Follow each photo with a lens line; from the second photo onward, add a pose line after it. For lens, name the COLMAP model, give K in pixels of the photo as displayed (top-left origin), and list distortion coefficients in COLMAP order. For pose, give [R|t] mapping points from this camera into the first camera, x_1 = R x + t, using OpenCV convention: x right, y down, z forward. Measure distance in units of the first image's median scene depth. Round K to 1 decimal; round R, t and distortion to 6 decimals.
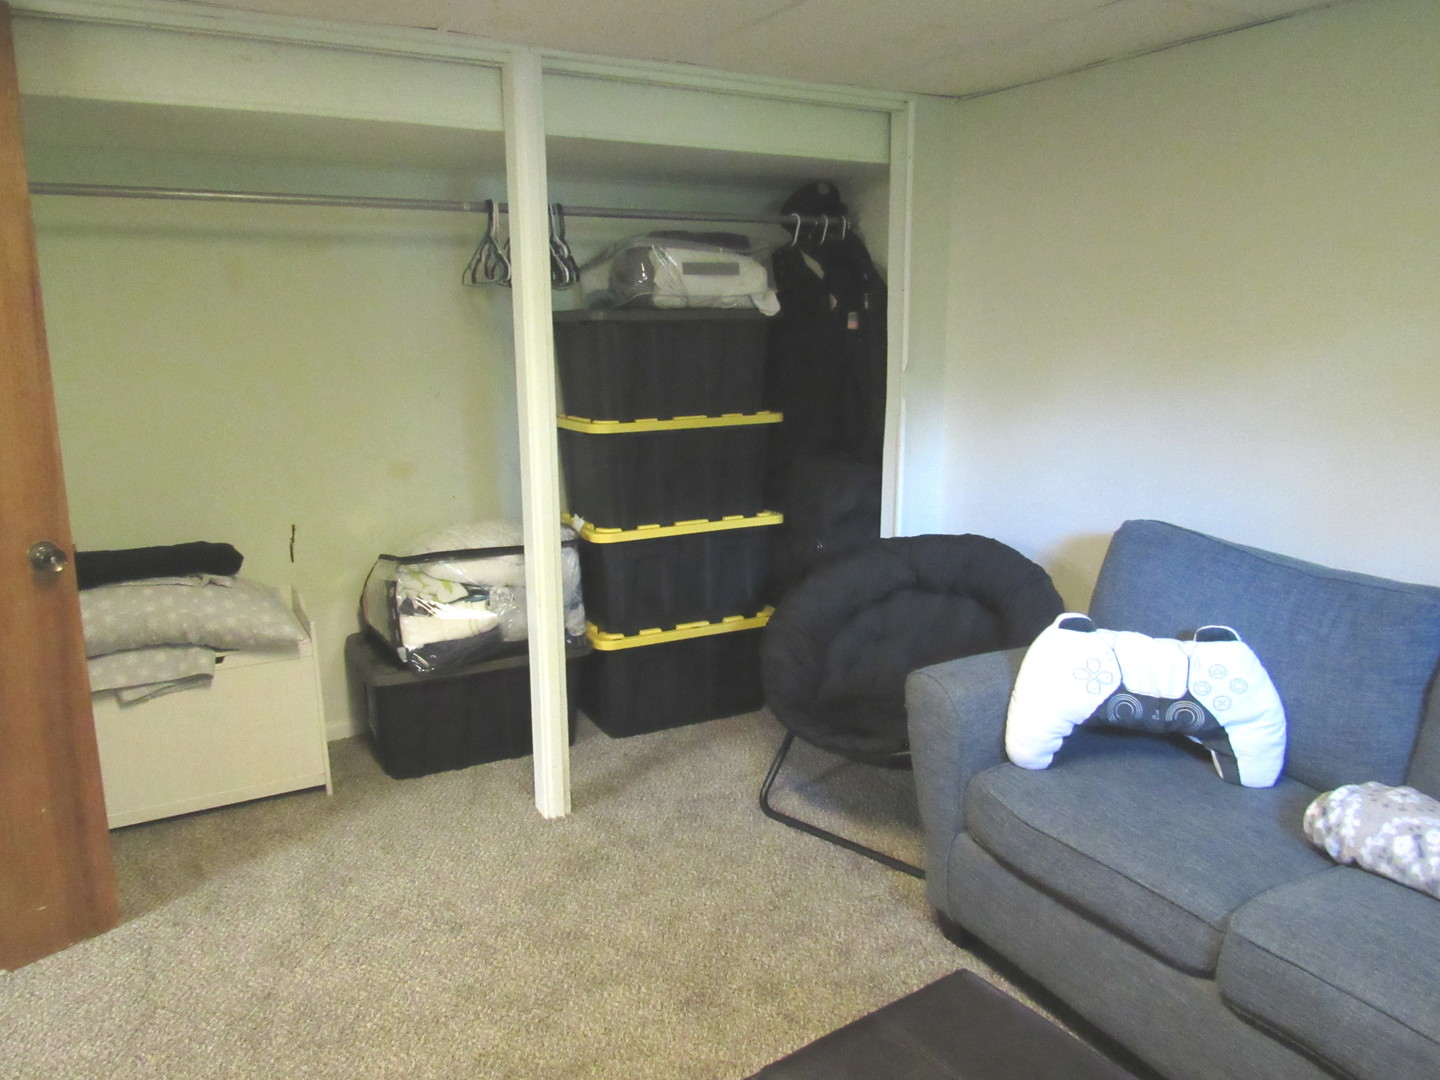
lens RADIAL K [[1030.1, 0, 718.9], [0, 1030.1, 540.9], [0, 0, 1]] dist [-0.030817, 0.009786]
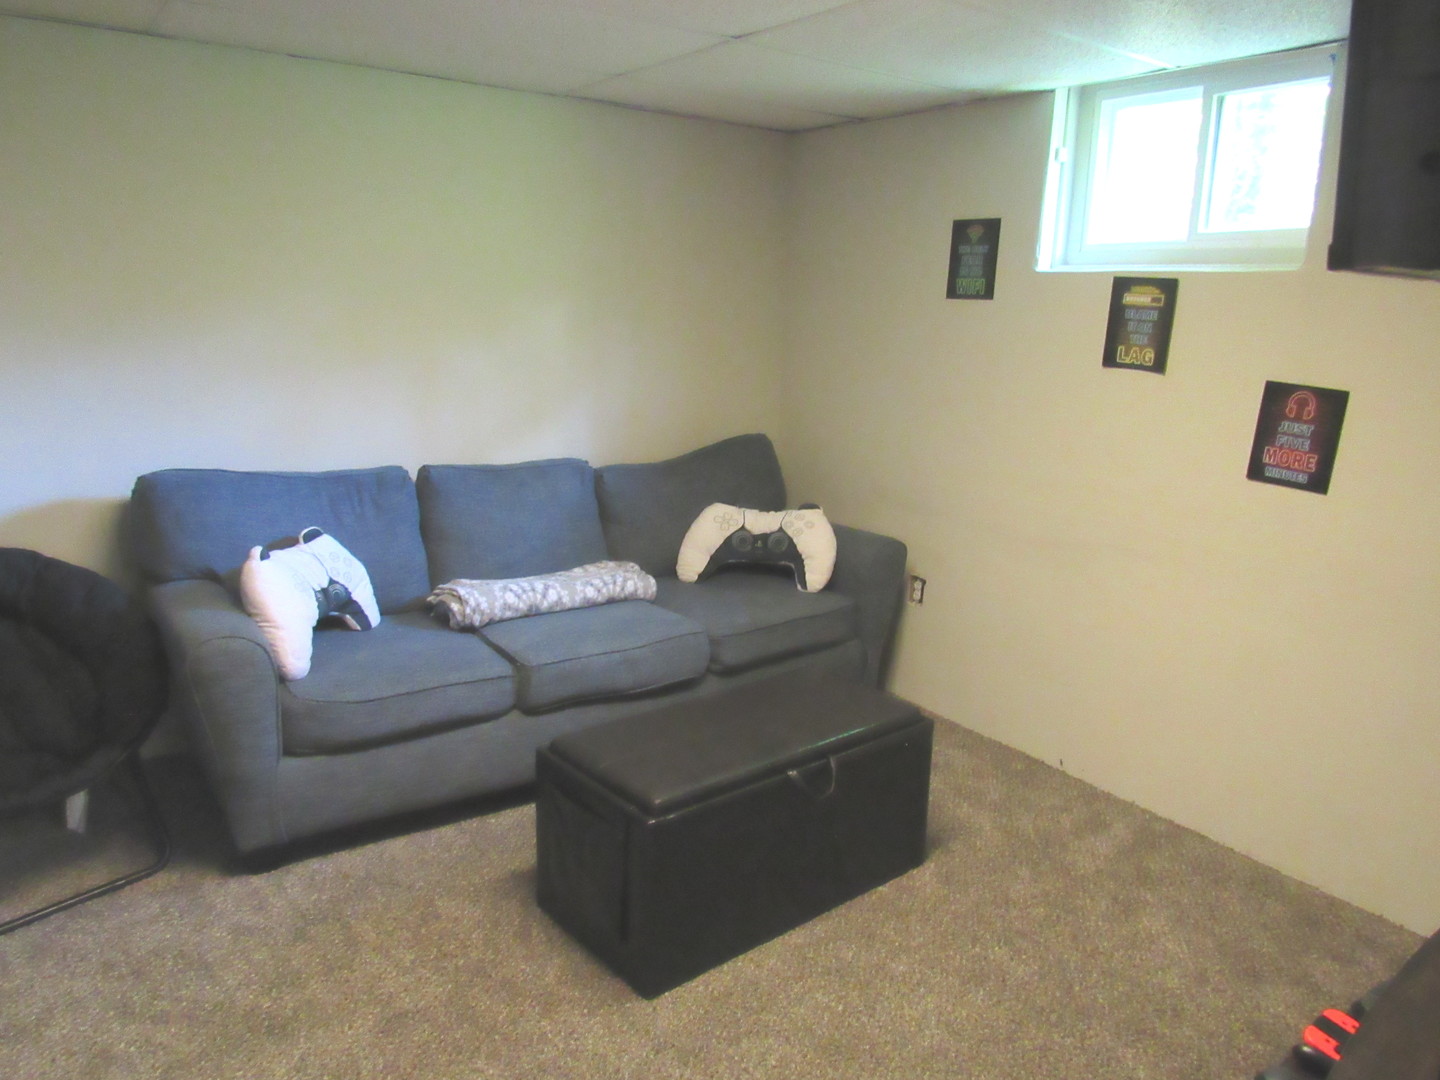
lens RADIAL K [[1030.1, 0, 718.3], [0, 1030.1, 538.7], [0, 0, 1]] dist [-0.030817, 0.009786]
pose [[-0.060440, -0.232370, 0.970748, -0.979109], [0.185312, 0.953007, 0.239661, -0.144557], [-0.980819, 0.194376, -0.014539, 0.615685]]
